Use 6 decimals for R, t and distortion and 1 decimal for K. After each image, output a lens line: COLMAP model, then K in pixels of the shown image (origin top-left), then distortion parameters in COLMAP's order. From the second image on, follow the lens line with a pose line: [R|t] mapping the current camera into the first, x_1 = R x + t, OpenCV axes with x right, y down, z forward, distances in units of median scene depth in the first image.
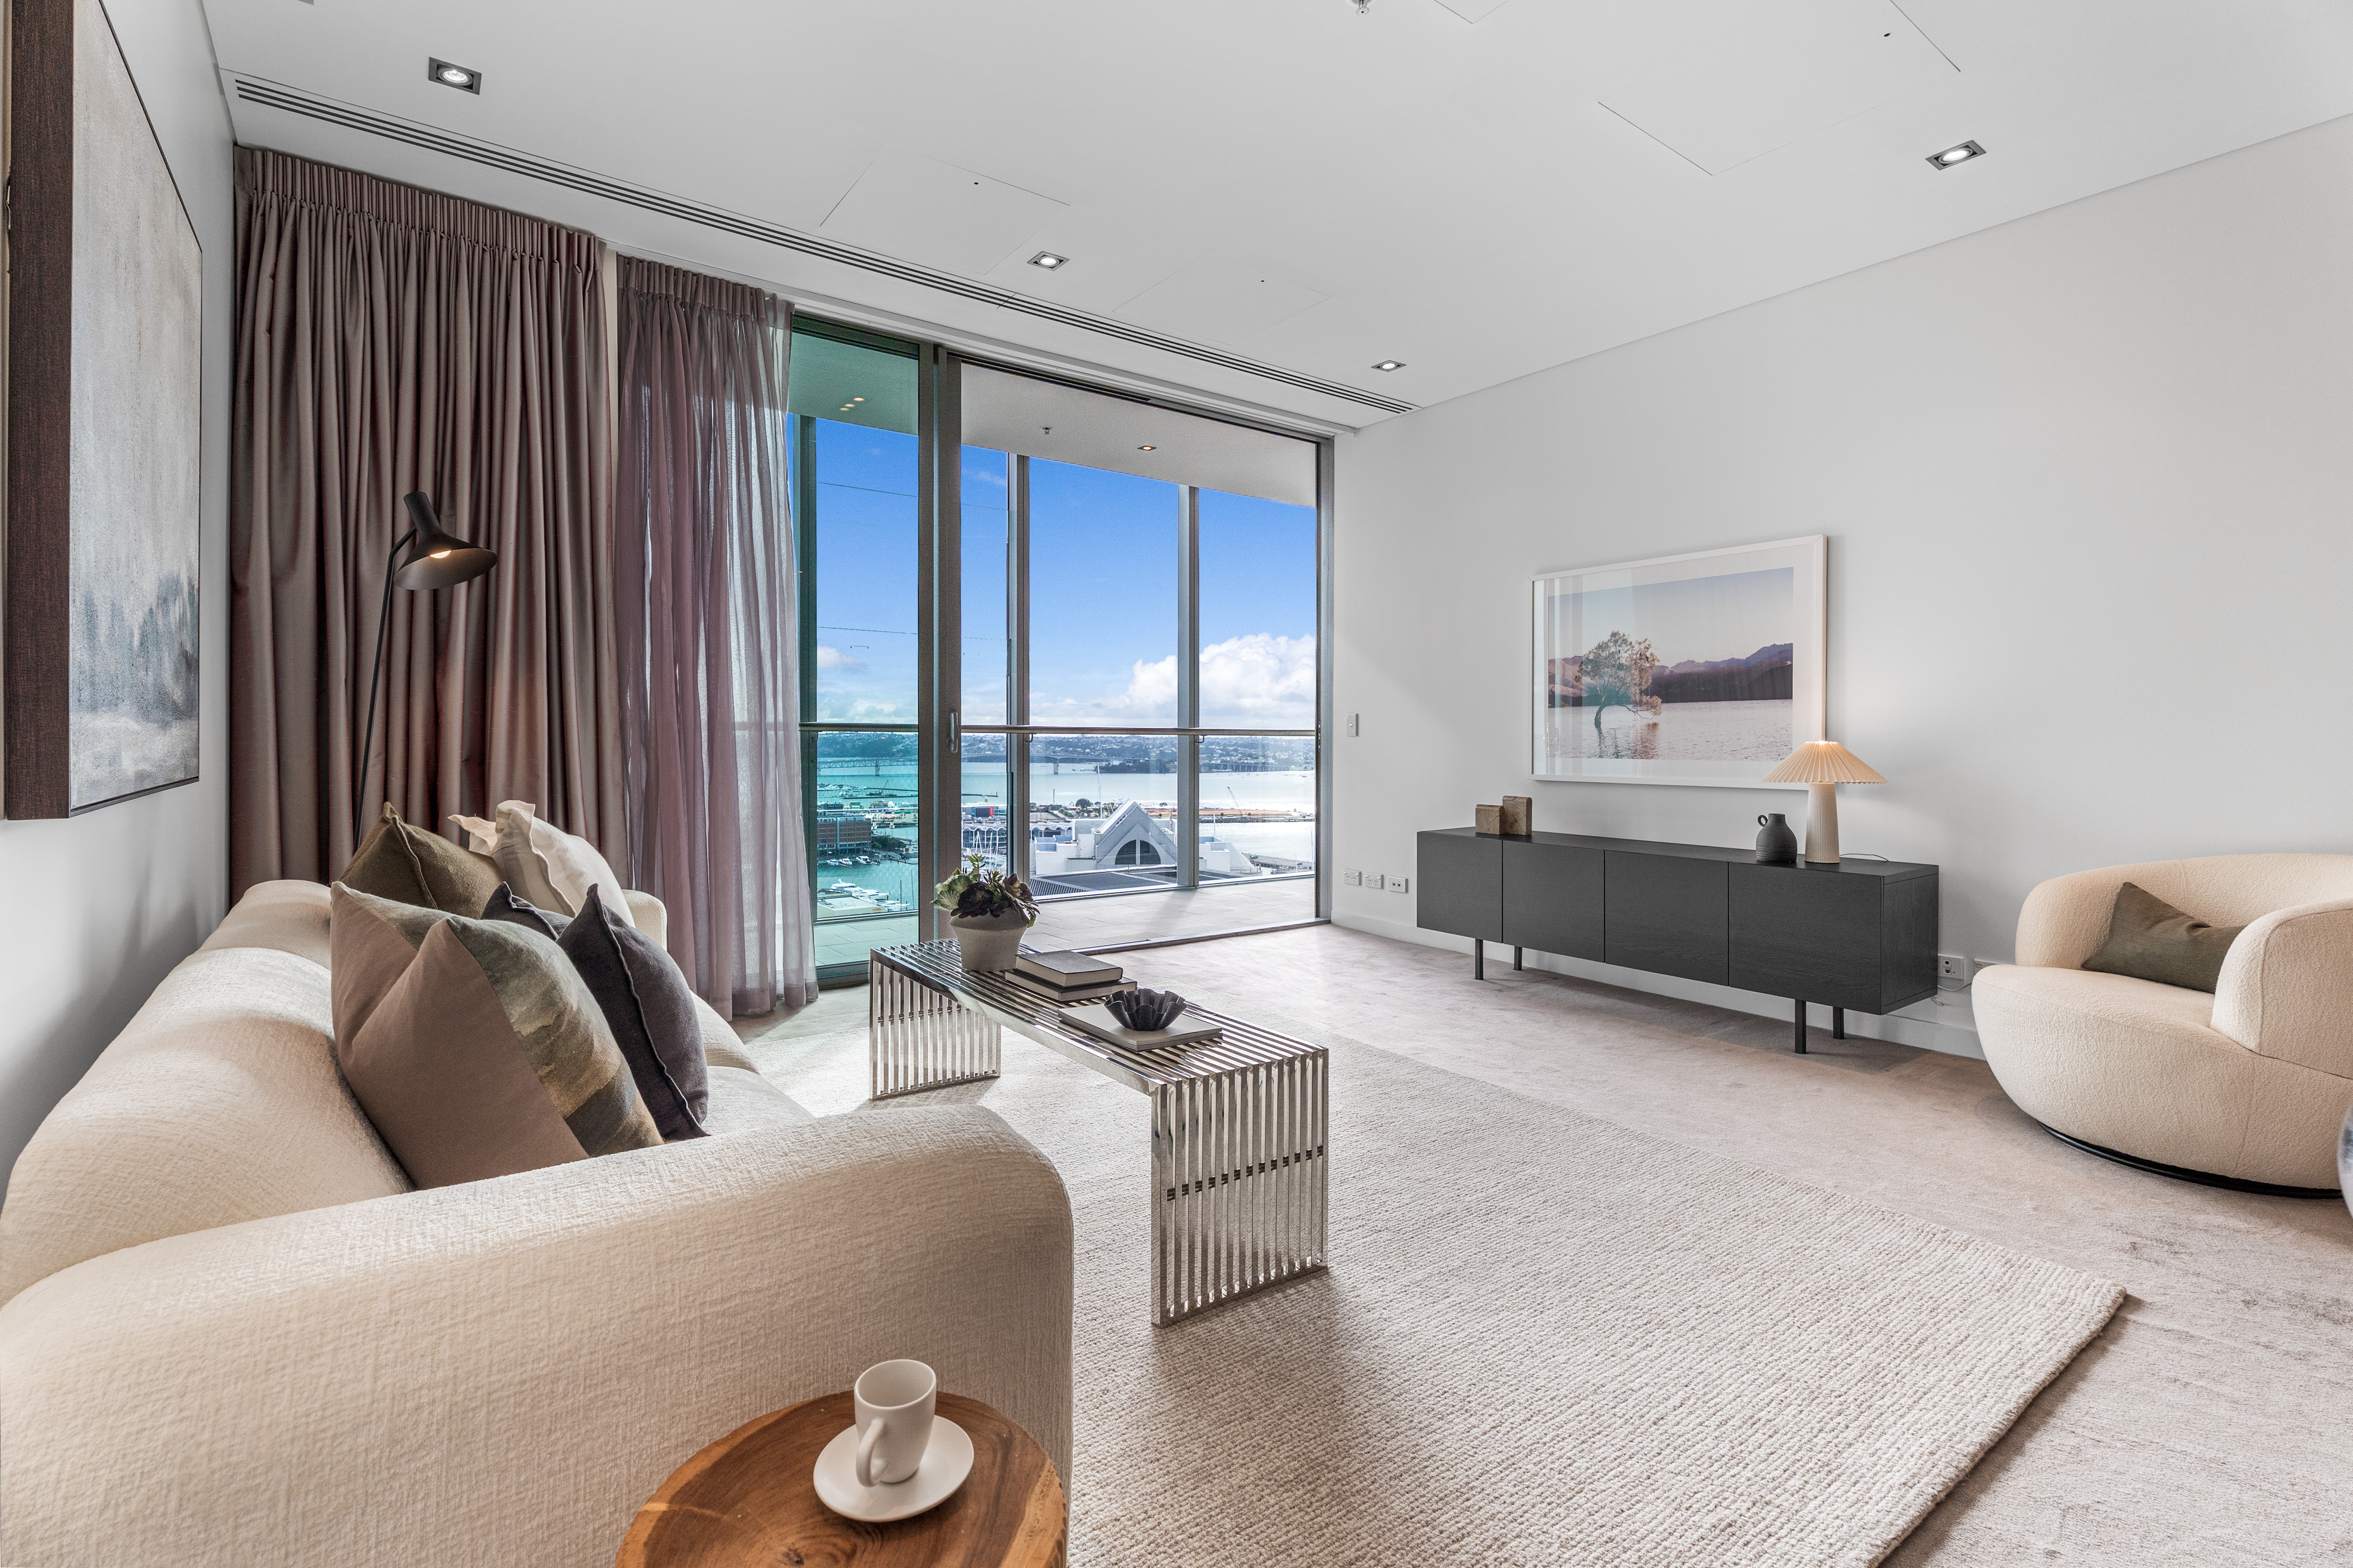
lens RADIAL K [[1076.0, 0, 1187.4], [0, 1076.0, 742.8], [0, 0, 1]] dist [0.009900, -0.000280]
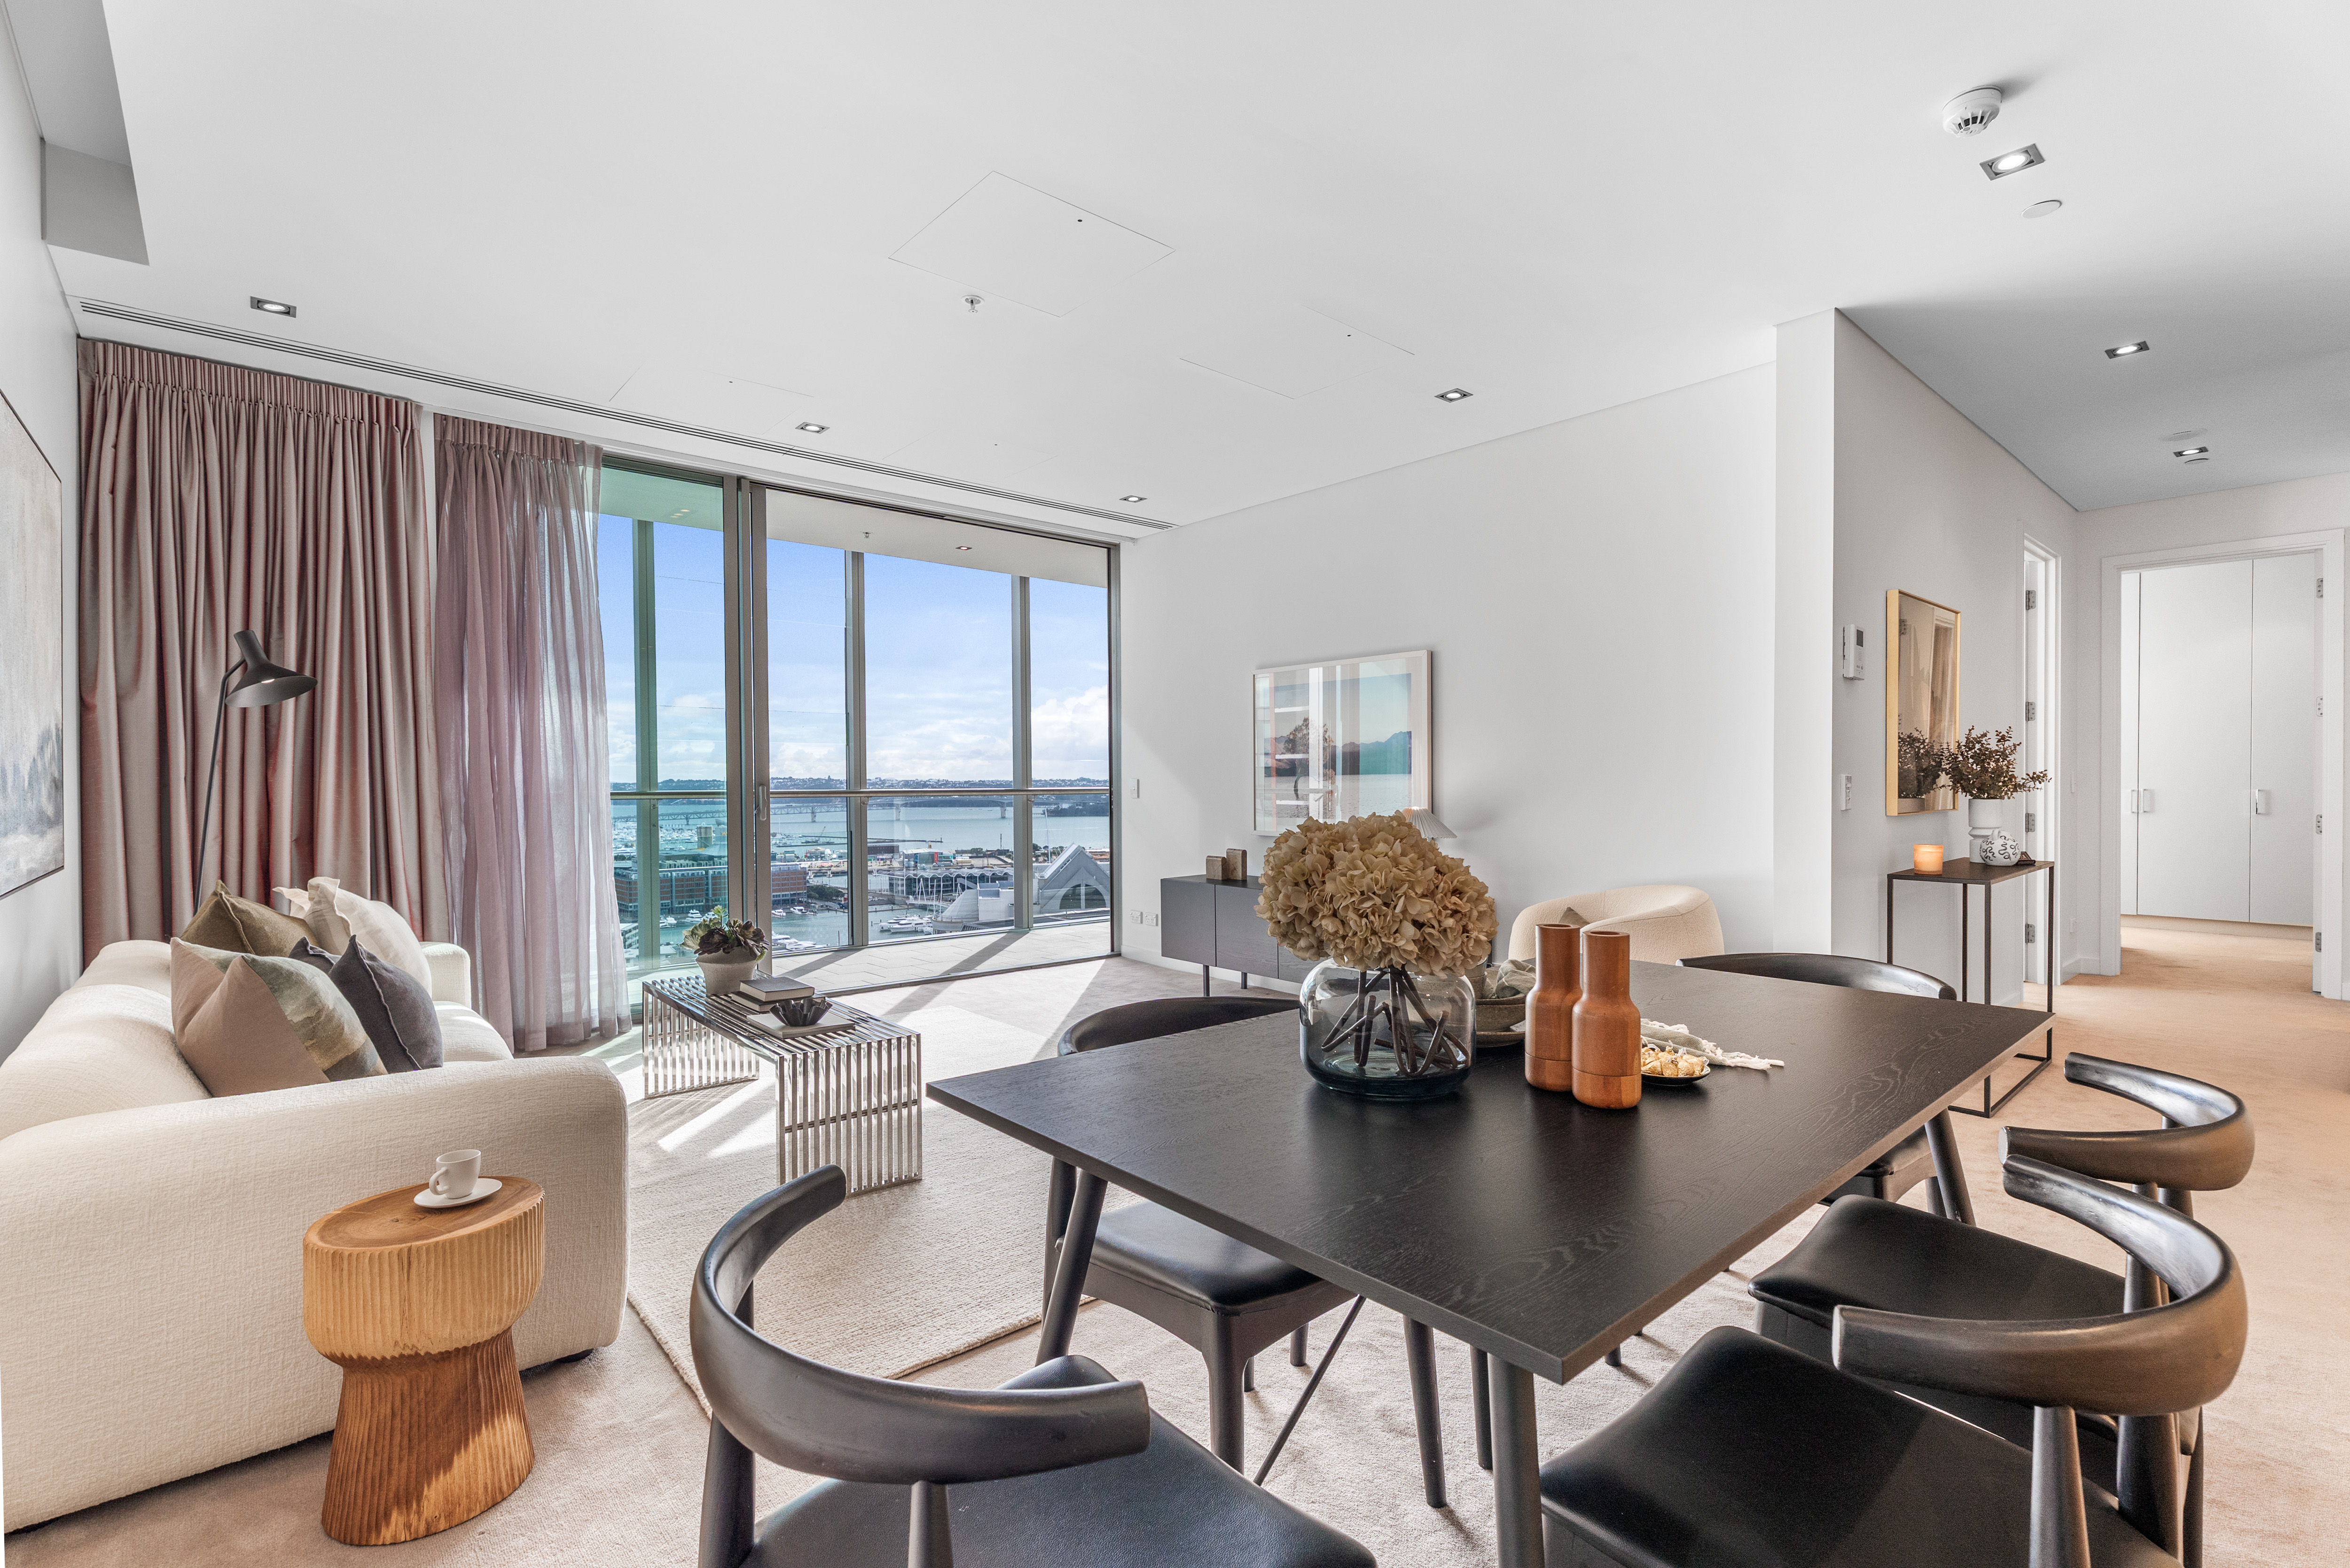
lens RADIAL K [[1060.5, 0, 1239.3], [0, 1060.5, 791.0], [0, 0, 1]] dist [0.011933, -0.000983]
pose [[0.993893, -0.012088, 0.109687, 0.287707], [0.011632, 0.999921, 0.004792, -0.036862], [-0.109737, -0.003487, 0.993955, -0.353906]]
